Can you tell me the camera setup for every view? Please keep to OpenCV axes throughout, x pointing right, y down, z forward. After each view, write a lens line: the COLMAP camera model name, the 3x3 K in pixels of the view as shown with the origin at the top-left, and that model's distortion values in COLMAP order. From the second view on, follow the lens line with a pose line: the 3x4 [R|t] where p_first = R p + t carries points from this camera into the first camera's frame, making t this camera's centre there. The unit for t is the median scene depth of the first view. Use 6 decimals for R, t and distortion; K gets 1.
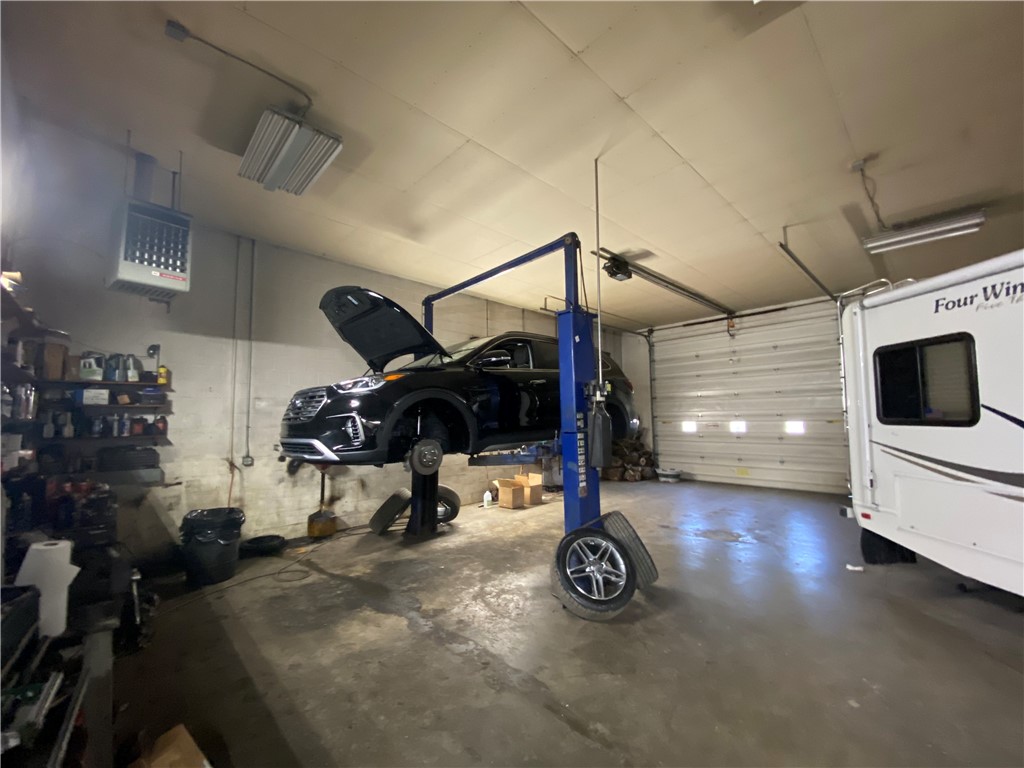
lens RADIAL K [[414.9, 0, 522.2], [0, 414.9, 383.0], [0, 0, 1]] dist [0.000494, -0.010813]
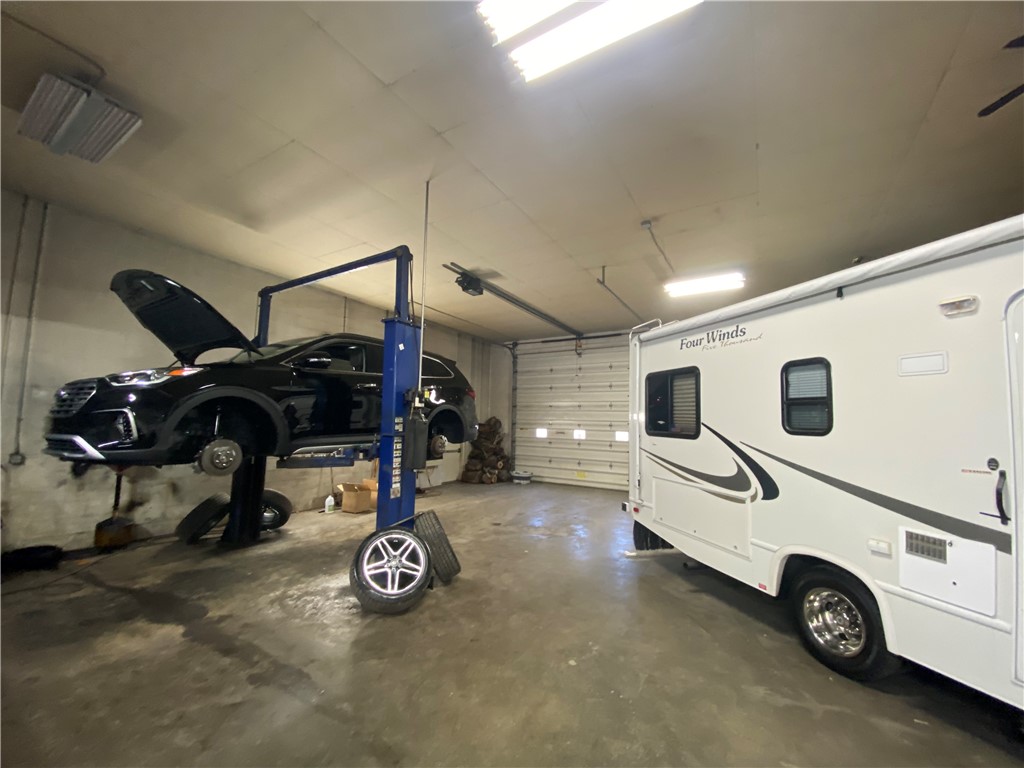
lens RADIAL K [[414.9, 0, 553.8], [0, 414.9, 383.6], [0, 0, 1]] dist [0.000494, -0.010813]
pose [[0.962358, 0.057457, 0.265644, 0.227368], [-0.054483, 0.998342, -0.018558, -0.014991], [-0.266269, 0.003386, 0.963893, -0.114928]]
